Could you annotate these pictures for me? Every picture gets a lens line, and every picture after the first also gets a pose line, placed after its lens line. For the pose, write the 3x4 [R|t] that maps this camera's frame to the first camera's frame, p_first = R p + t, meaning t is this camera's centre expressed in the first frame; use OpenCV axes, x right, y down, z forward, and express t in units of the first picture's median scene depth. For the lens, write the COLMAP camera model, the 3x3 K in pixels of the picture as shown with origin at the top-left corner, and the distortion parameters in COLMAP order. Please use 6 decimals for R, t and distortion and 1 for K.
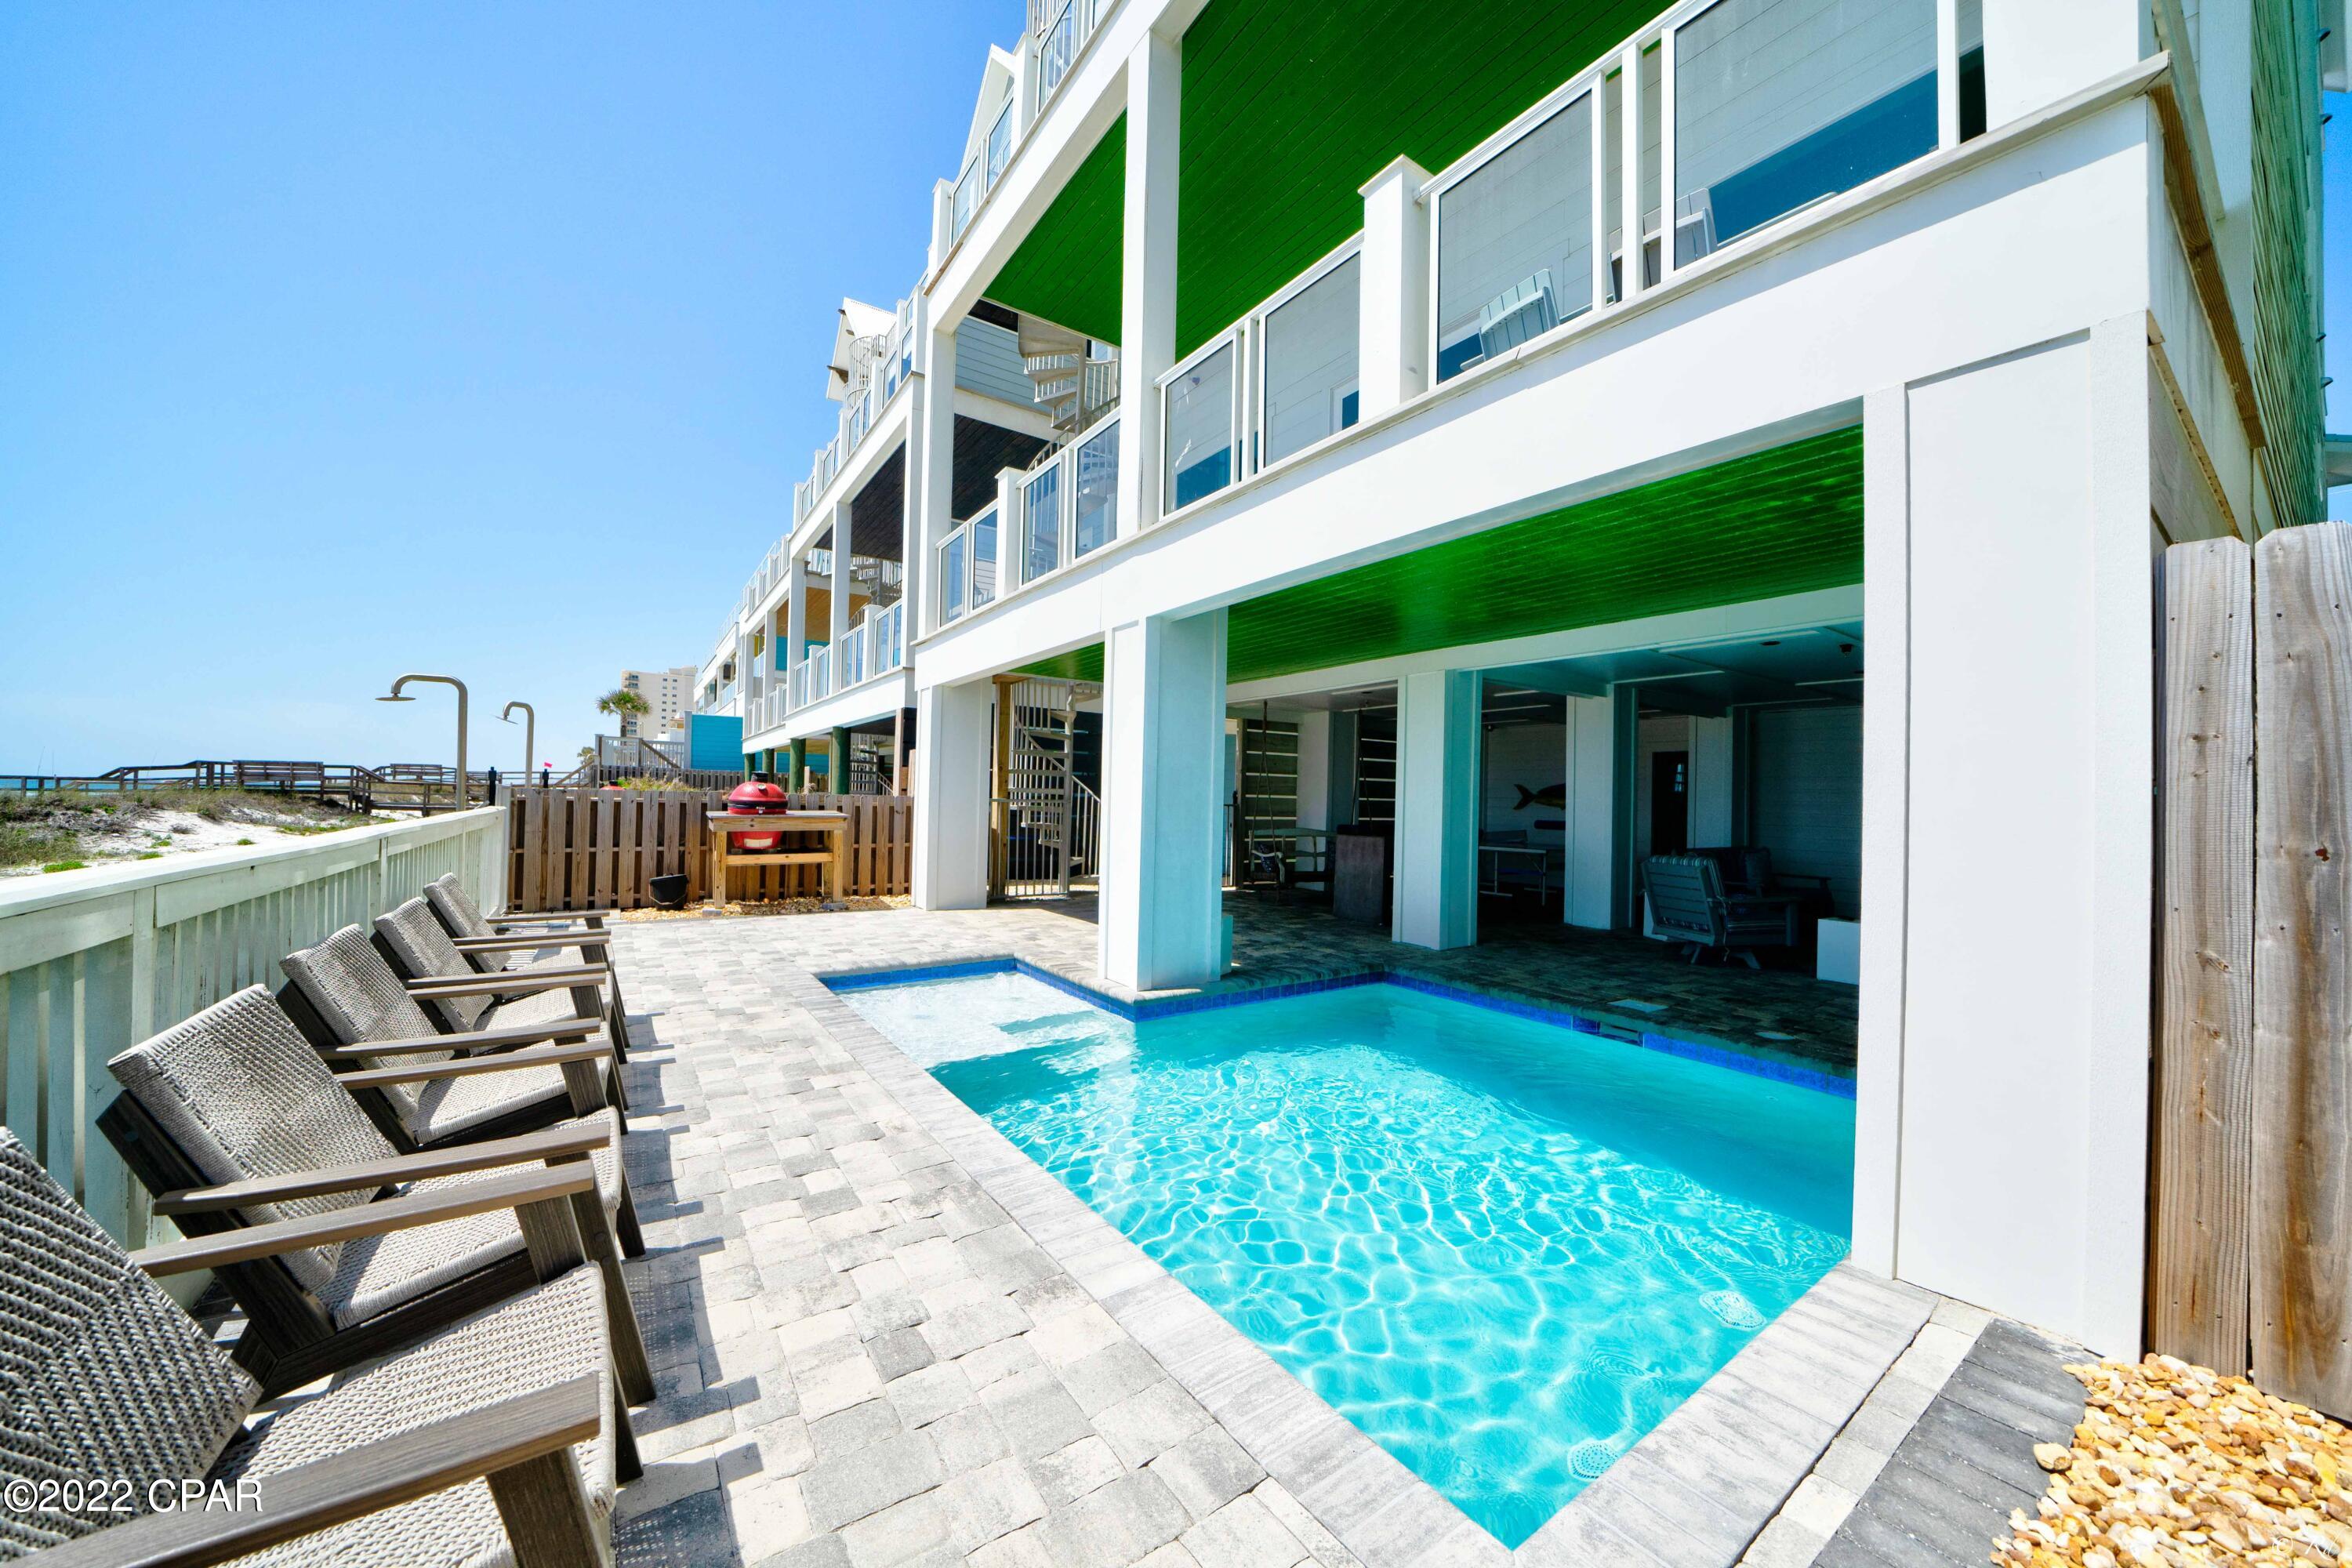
lens RADIAL K [[804.7, 0, 1163.6], [0, 804.7, 787.1], [0, 0, 1]] dist [-0.000267, -0.000005]
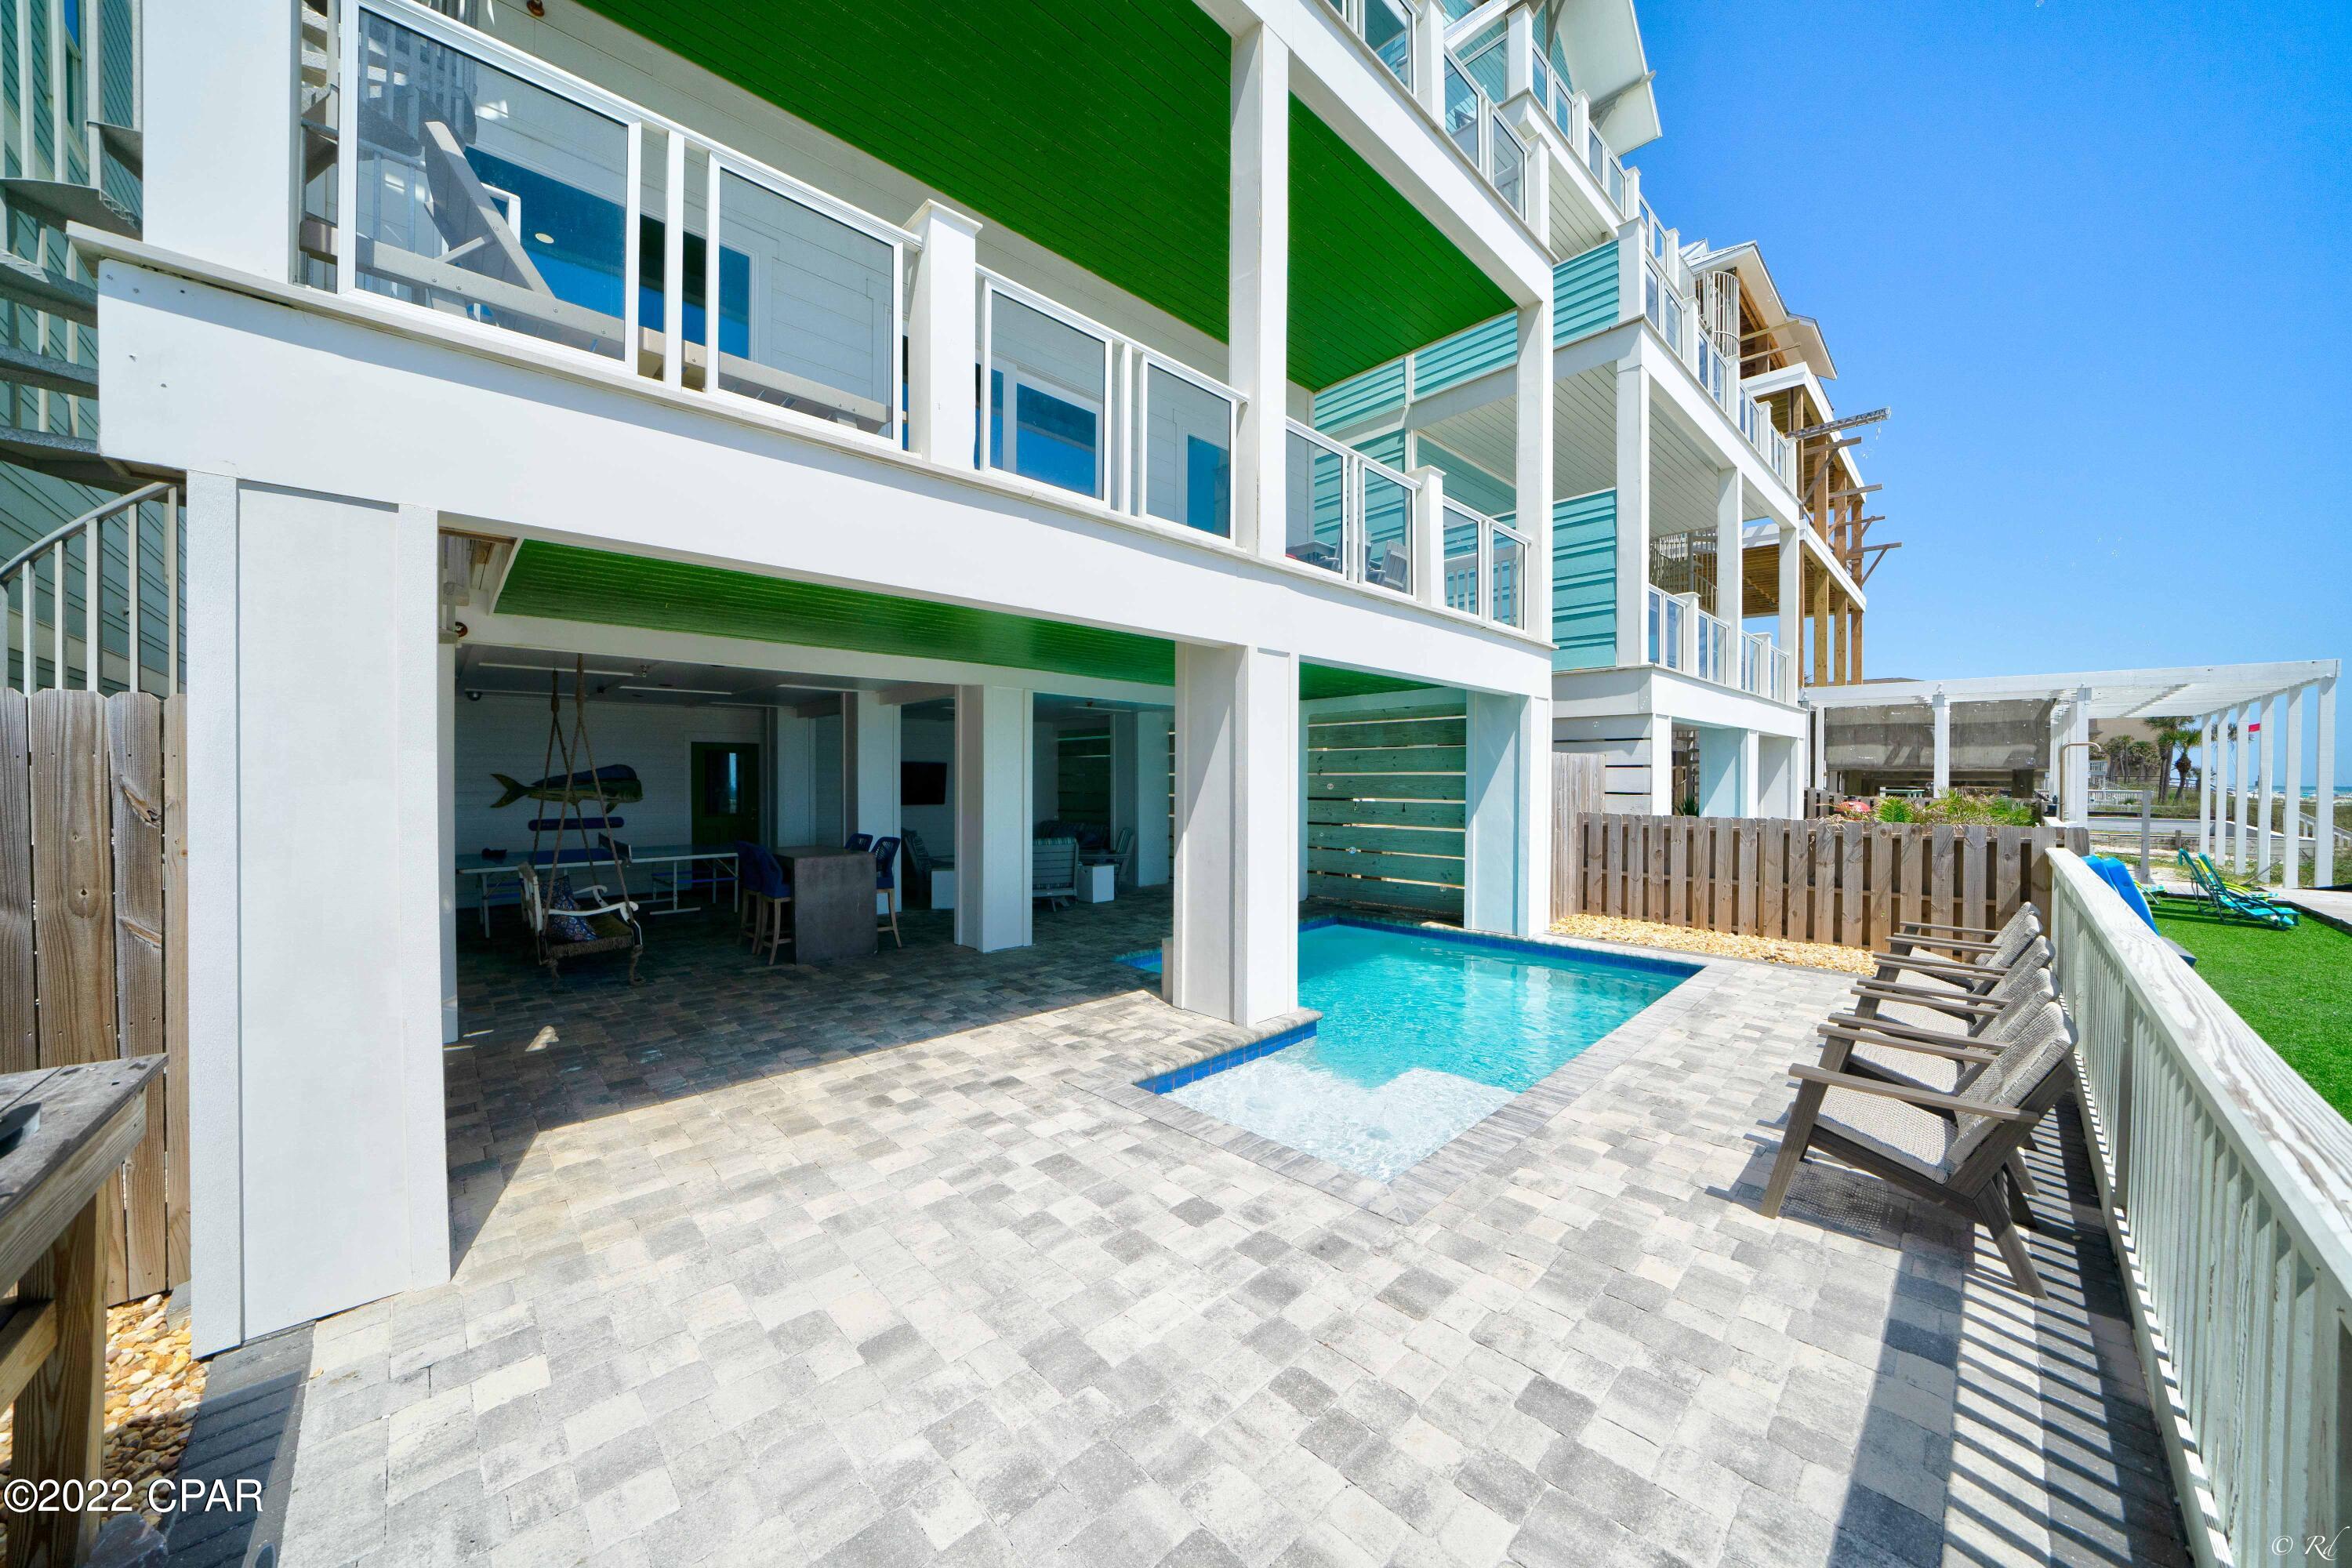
lens RADIAL K [[804.7, 0, 1170.5], [0, 804.7, 773.3], [0, 0, 1]] dist [-0.000267, -0.000005]
pose [[-0.151947, -0.029396, 0.987951, -0.745466], [-0.011222, 0.999544, 0.028015, -0.060695], [-0.988325, -0.006830, -0.152208, 0.948753]]
